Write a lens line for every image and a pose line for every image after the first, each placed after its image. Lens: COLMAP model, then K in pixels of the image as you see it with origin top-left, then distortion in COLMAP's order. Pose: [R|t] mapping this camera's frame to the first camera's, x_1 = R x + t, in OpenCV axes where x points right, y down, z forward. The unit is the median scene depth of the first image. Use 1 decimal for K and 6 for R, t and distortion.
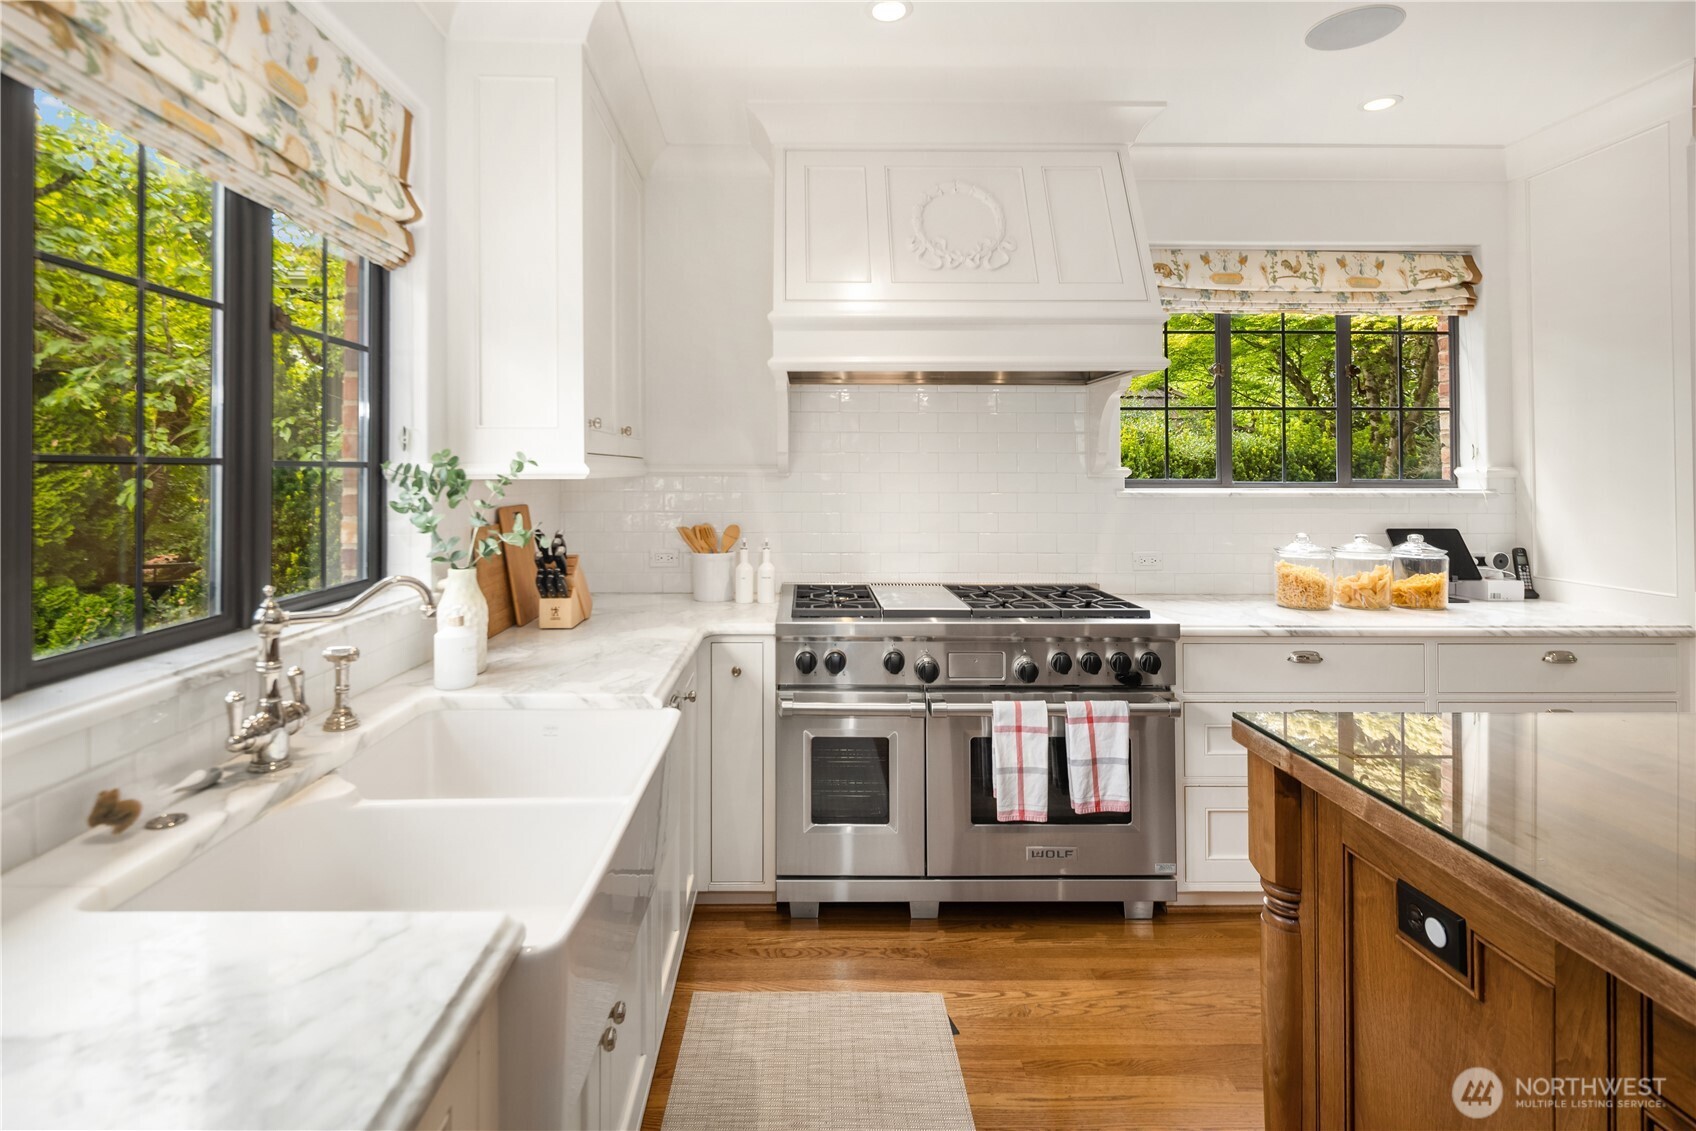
lens RADIAL K [[841.7, 0, 807.7], [0, 841.7, 468.5], [0, 0, 1]] dist [0.004338, -0.000583]
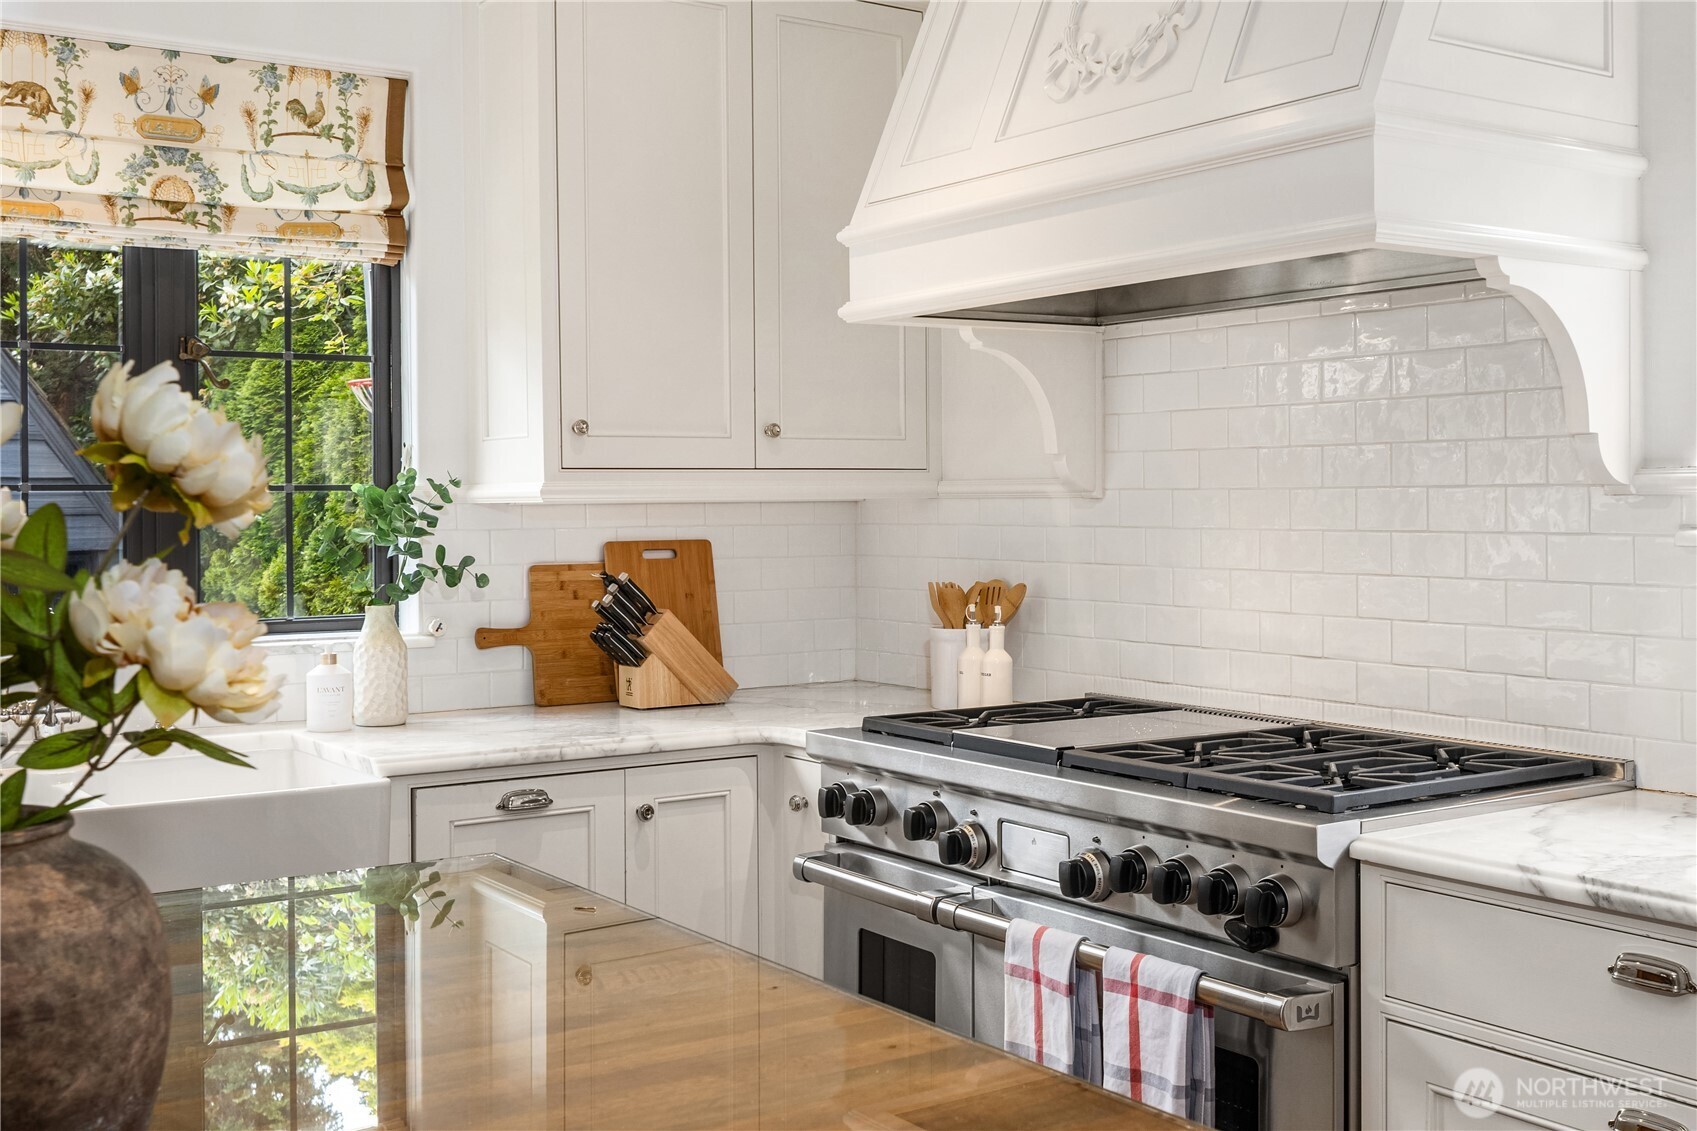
lens RADIAL K [[1866.5, 0, 879.8], [0, 1866.5, 506.5], [0, 0, 1]] dist [-0.004871, 0.000000]
pose [[0.559496, -0.001938, -0.828831, 1.153516], [0.012845, 0.999897, 0.006333, 0.007733], [0.828733, -0.014190, 0.559464, 0.273200]]
